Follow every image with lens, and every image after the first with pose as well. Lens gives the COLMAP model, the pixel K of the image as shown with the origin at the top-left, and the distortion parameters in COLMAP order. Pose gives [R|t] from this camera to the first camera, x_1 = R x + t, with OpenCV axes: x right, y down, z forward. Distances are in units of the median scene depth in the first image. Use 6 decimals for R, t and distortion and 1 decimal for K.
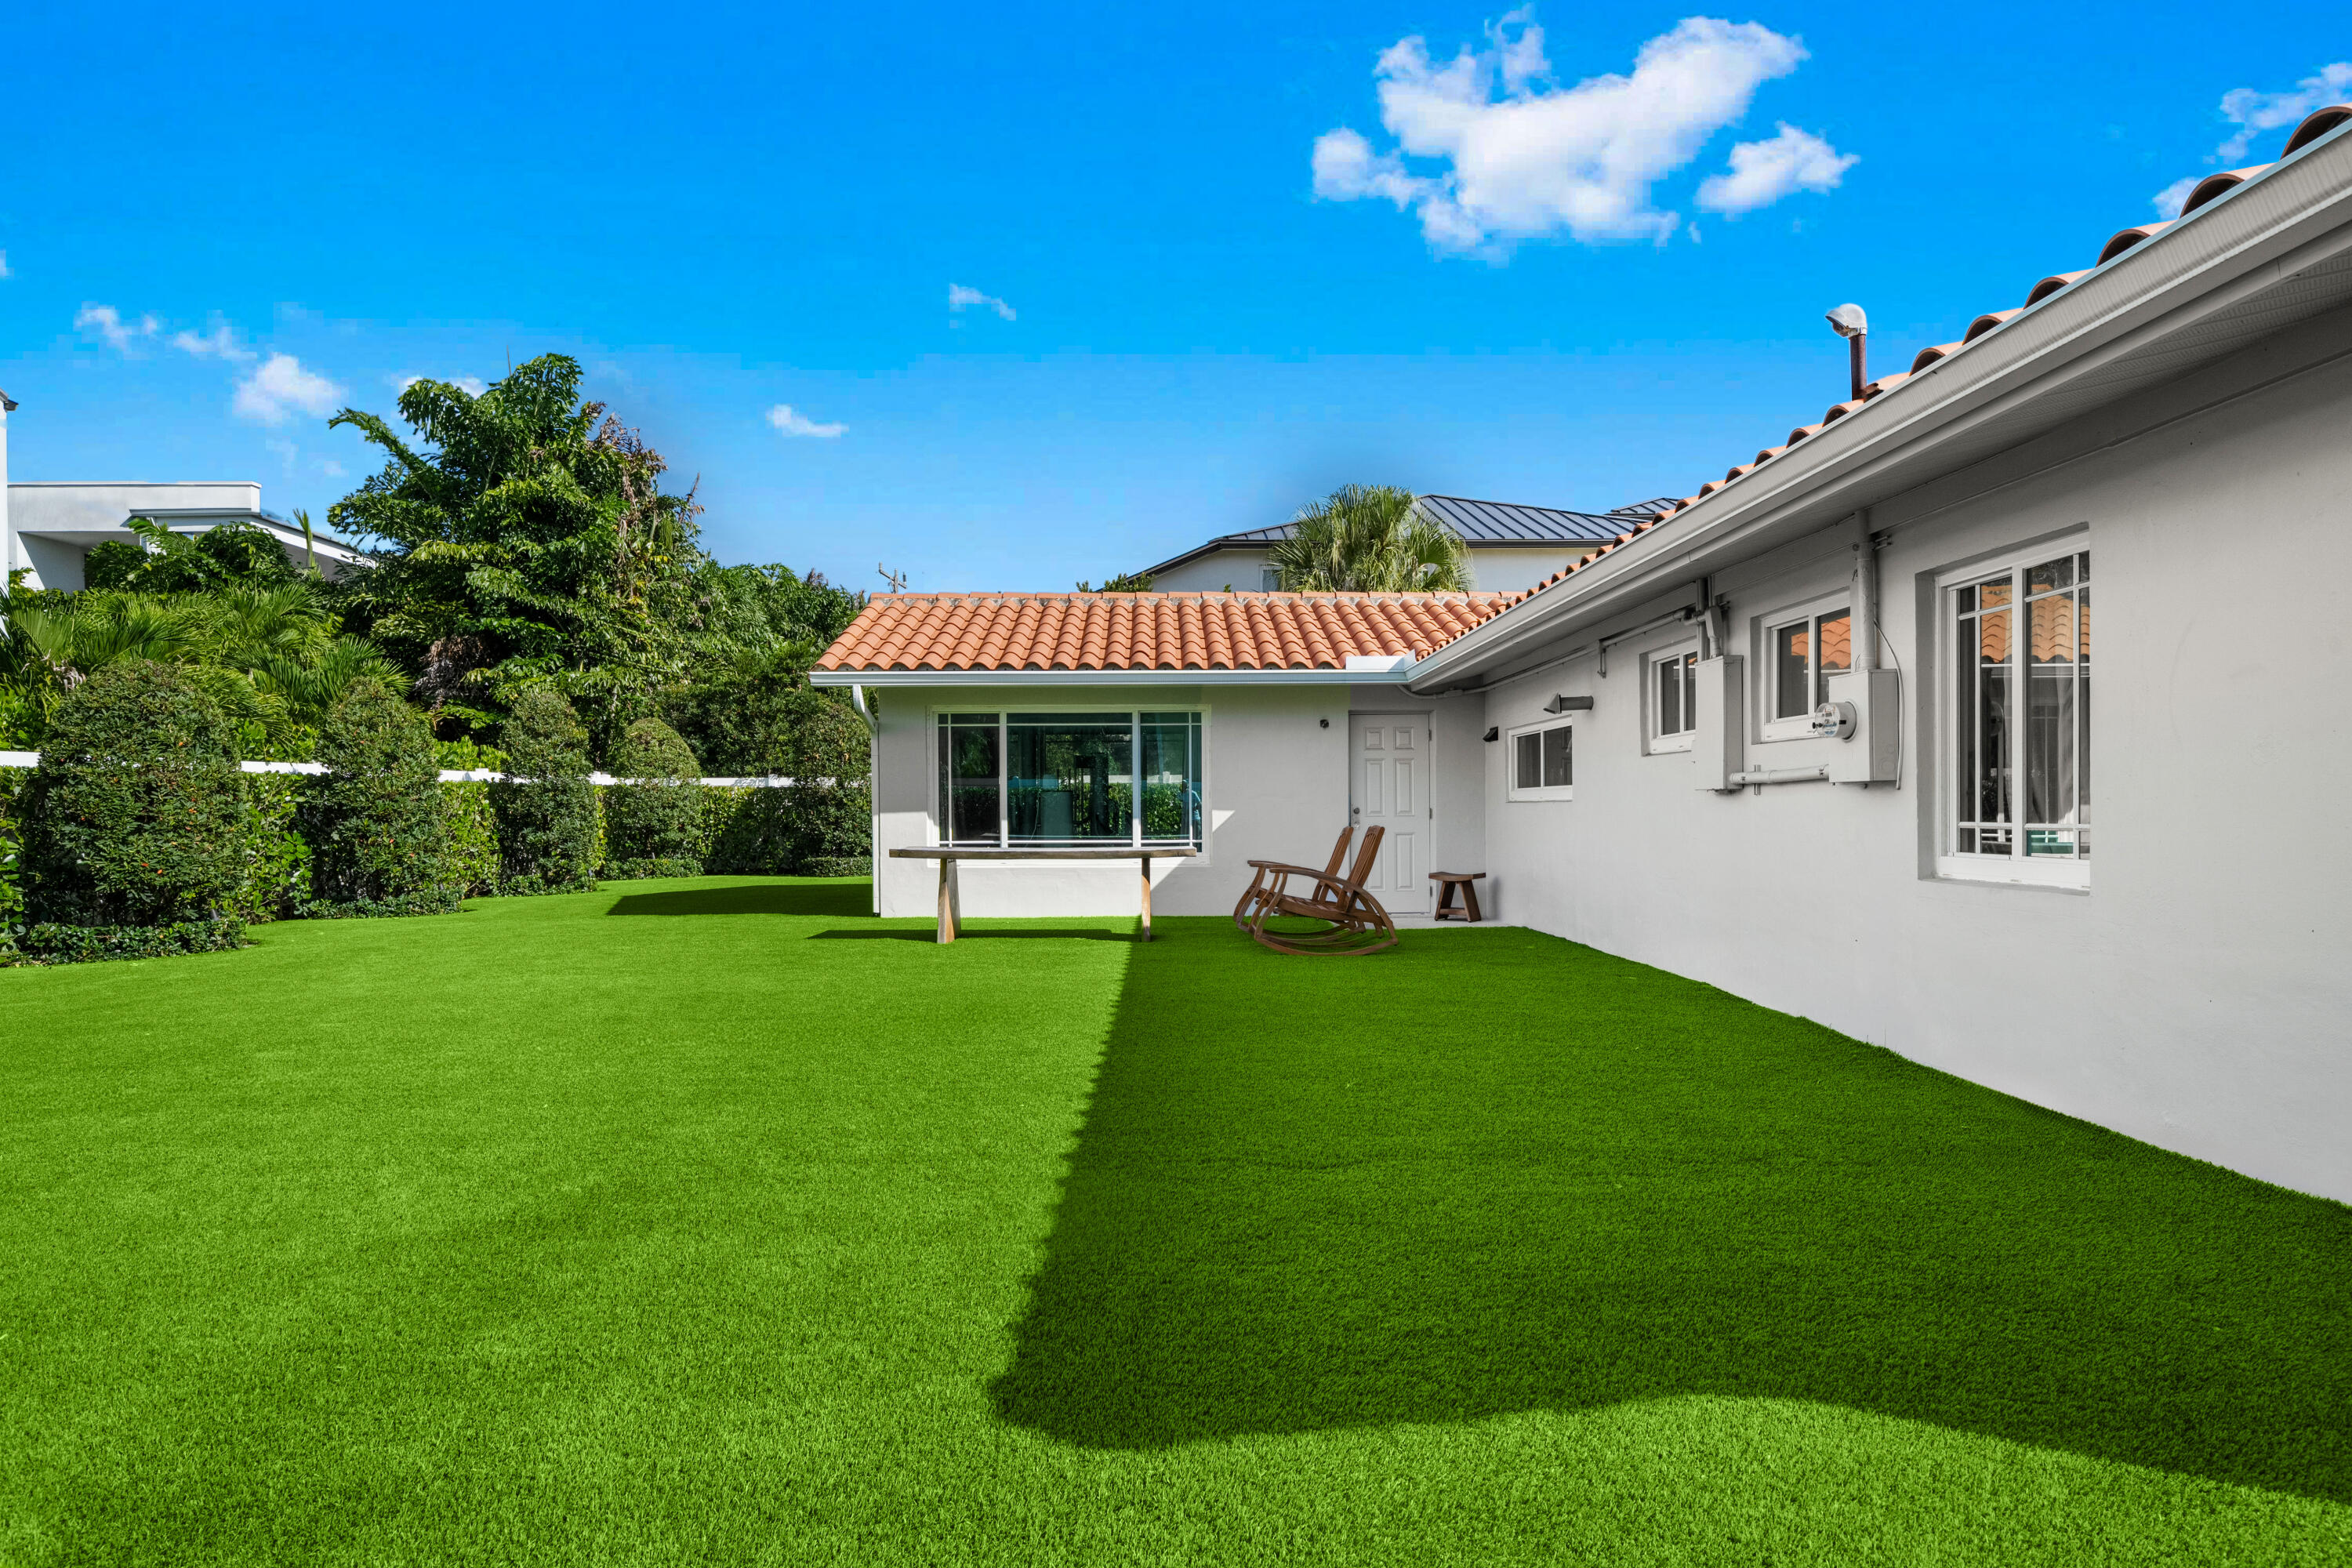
lens RADIAL K [[1225.7, 0, 1178.7], [0, 1225.7, 822.4], [0, 0, 1]] dist [0.001628, 0.000442]
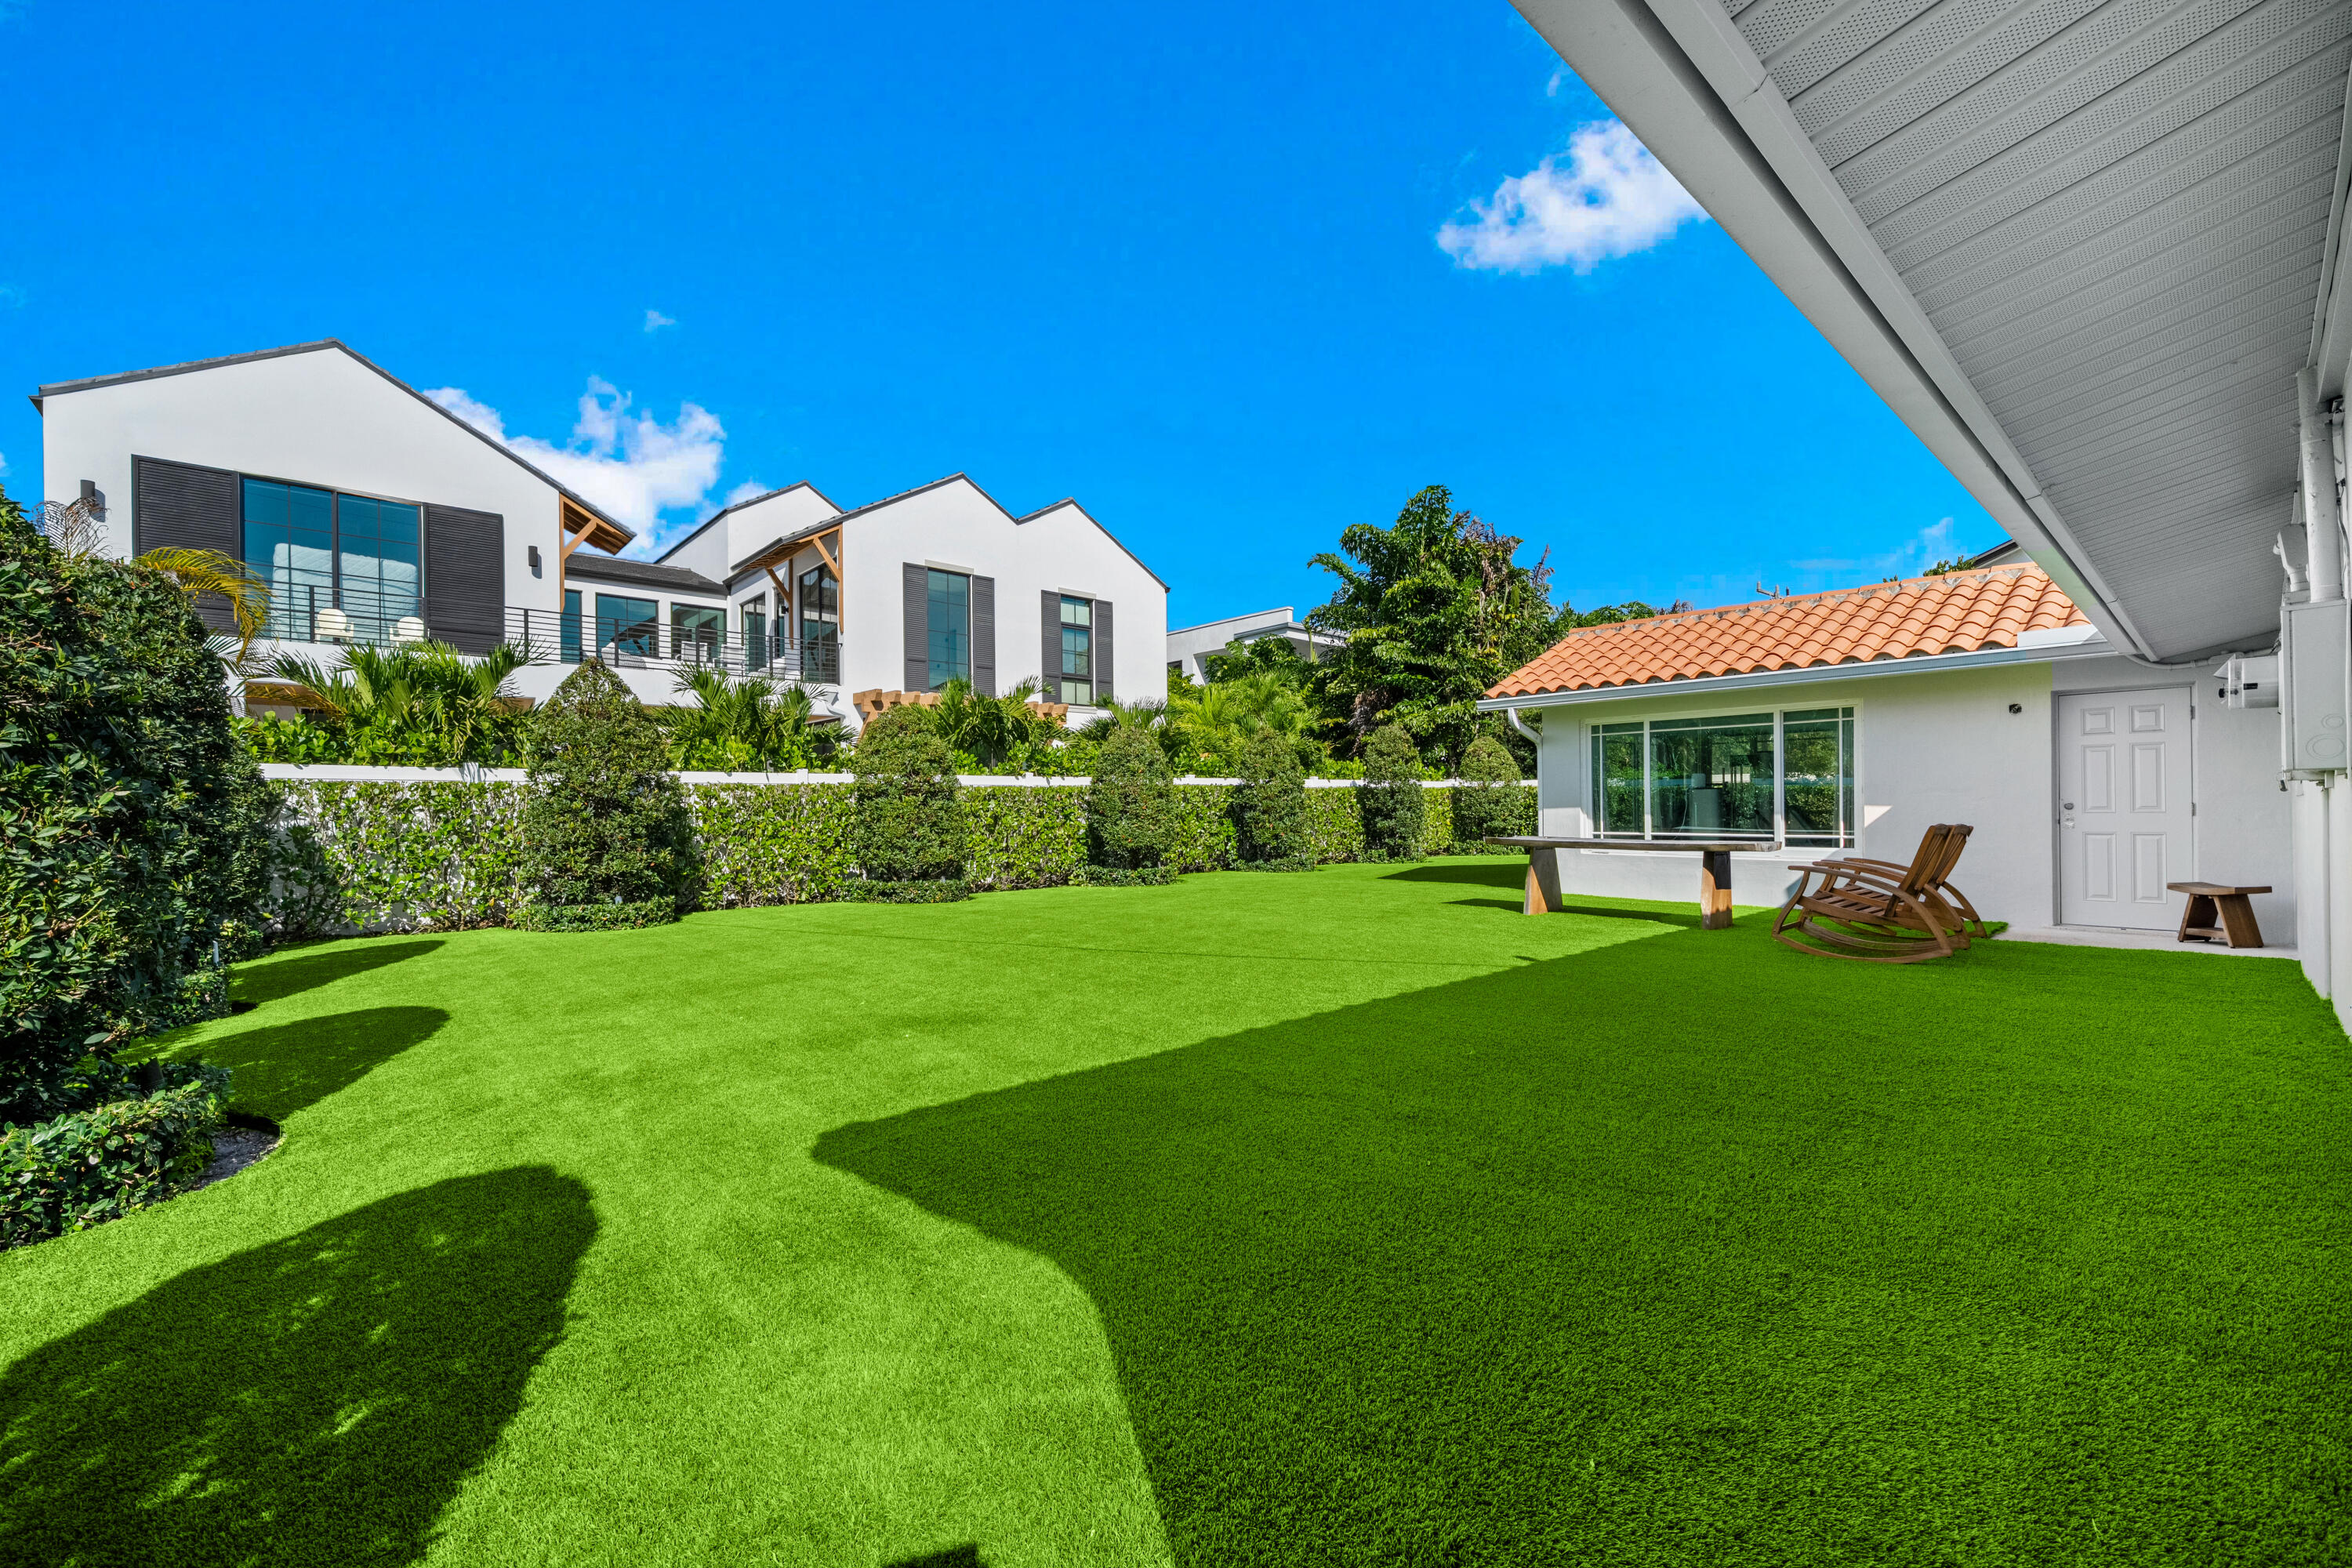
lens RADIAL K [[959.6, 0, 1174.6], [0, 959.6, 810.2], [0, 0, 1]] dist [-0.000978, -0.000061]
pose [[0.650337, 0.002083, -0.759643, 0.189547], [-0.003362, 0.999994, -0.000136, -0.003361], [0.759639, 0.002643, 0.650340, 0.061033]]
